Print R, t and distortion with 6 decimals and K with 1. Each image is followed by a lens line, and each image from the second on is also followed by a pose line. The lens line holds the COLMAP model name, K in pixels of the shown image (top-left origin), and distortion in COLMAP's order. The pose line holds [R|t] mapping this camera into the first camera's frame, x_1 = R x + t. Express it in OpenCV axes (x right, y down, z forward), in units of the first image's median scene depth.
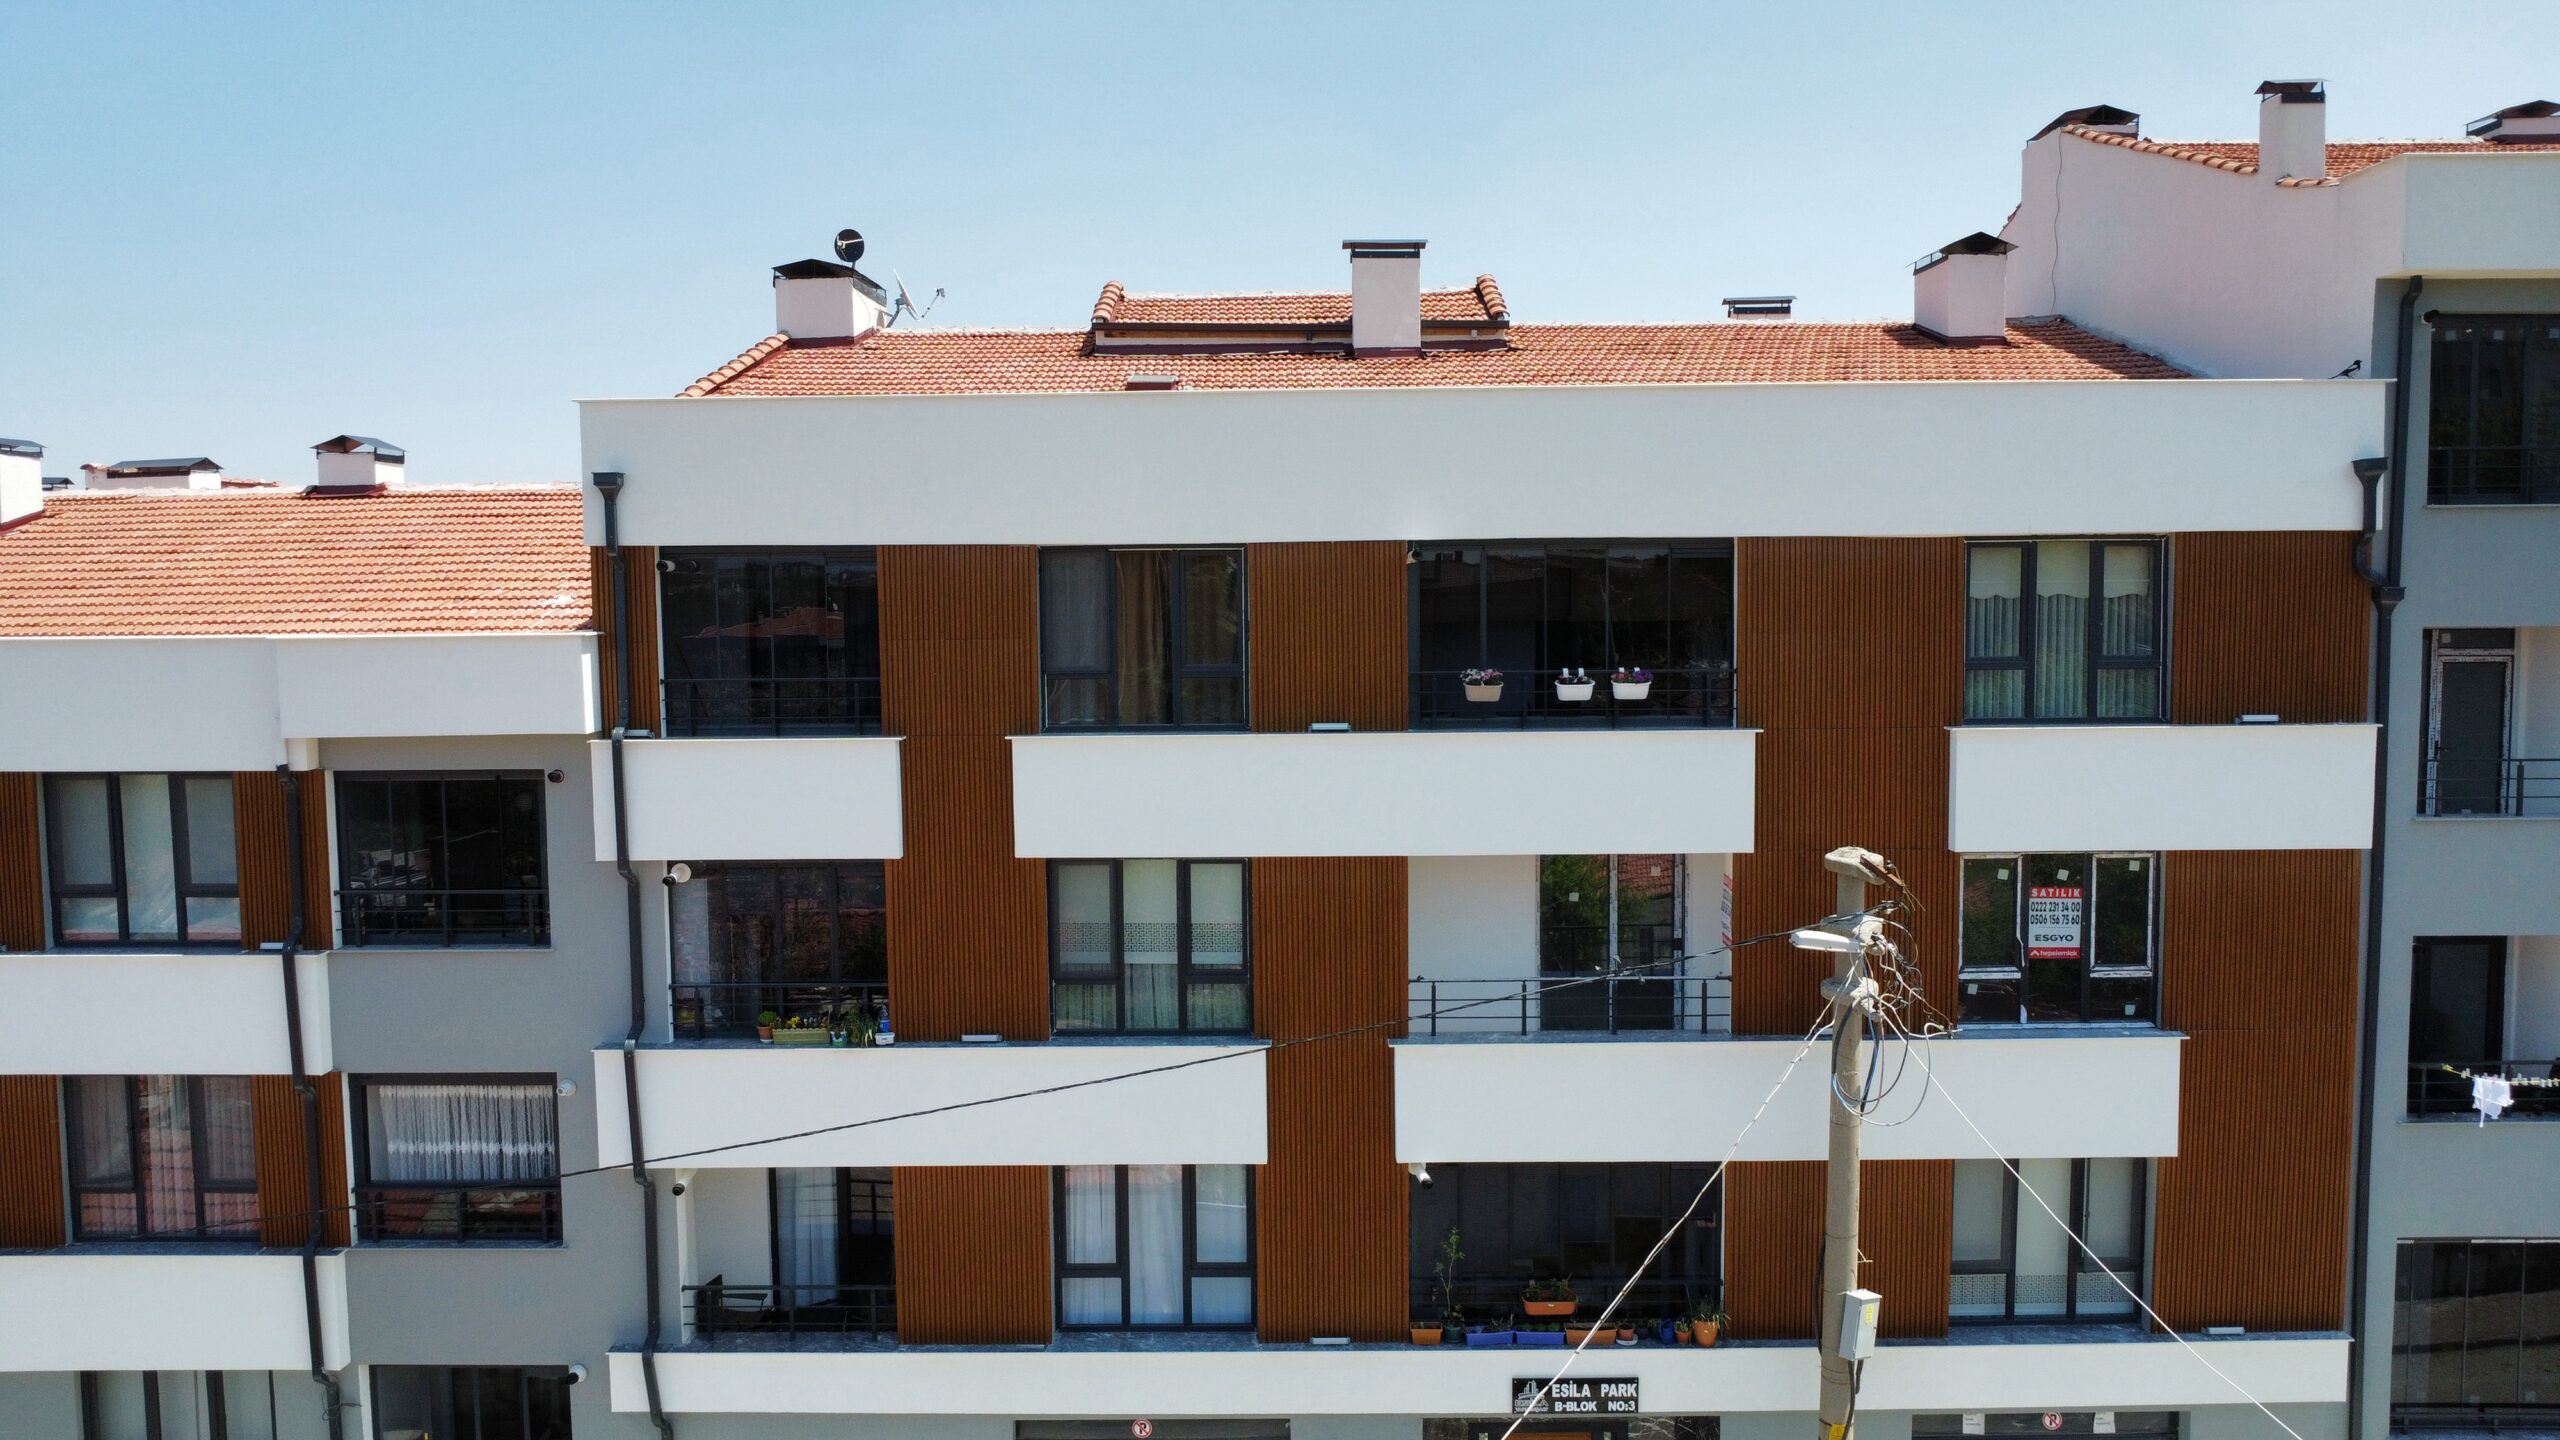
lens RADIAL K [[1692.1, 0, 1271.3], [0, 1692.1, 715.3], [0, 0, 1]] dist [-0.016643, -0.003786]
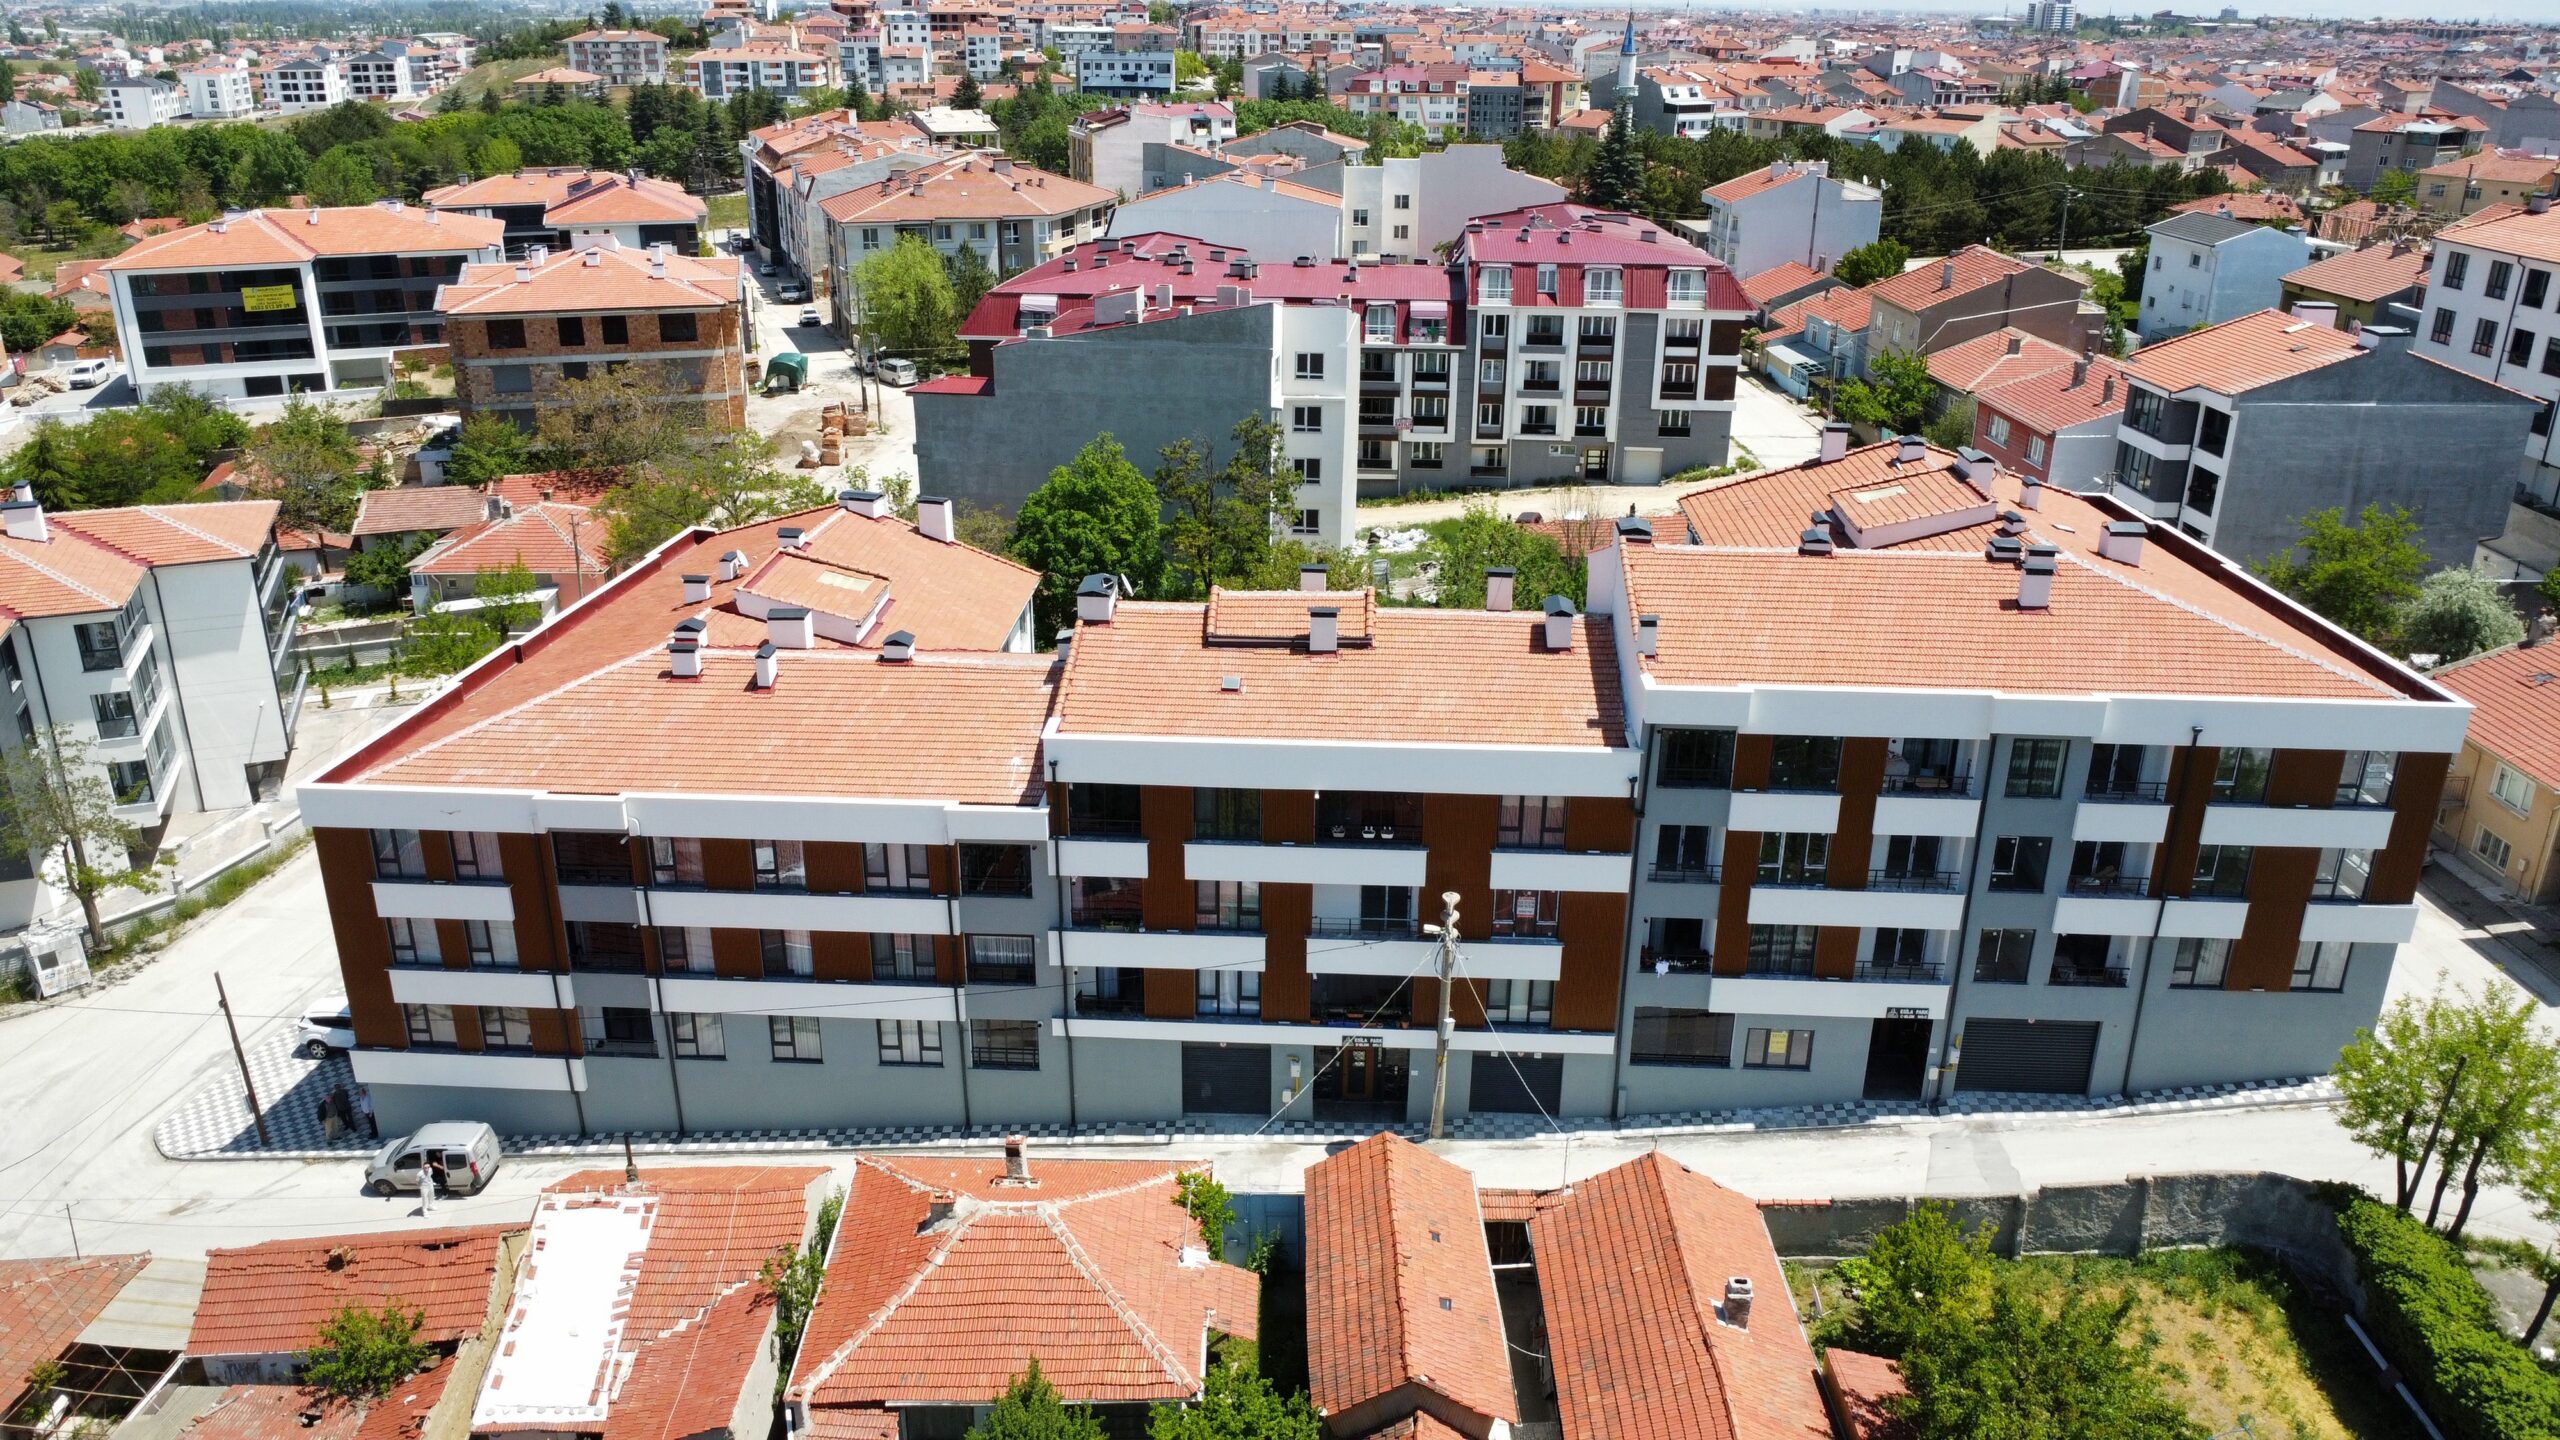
lens RADIAL K [[1692.1, 0, 1283.0], [0, 1692.1, 719.5], [0, 0, 1]] dist [-0.016643, -0.003786]
pose [[0.999367, 0.030913, -0.017613, 0.071188], [-0.024040, 0.951657, 0.306222, -1.129461], [0.026228, -0.305605, 0.951797, -1.817577]]
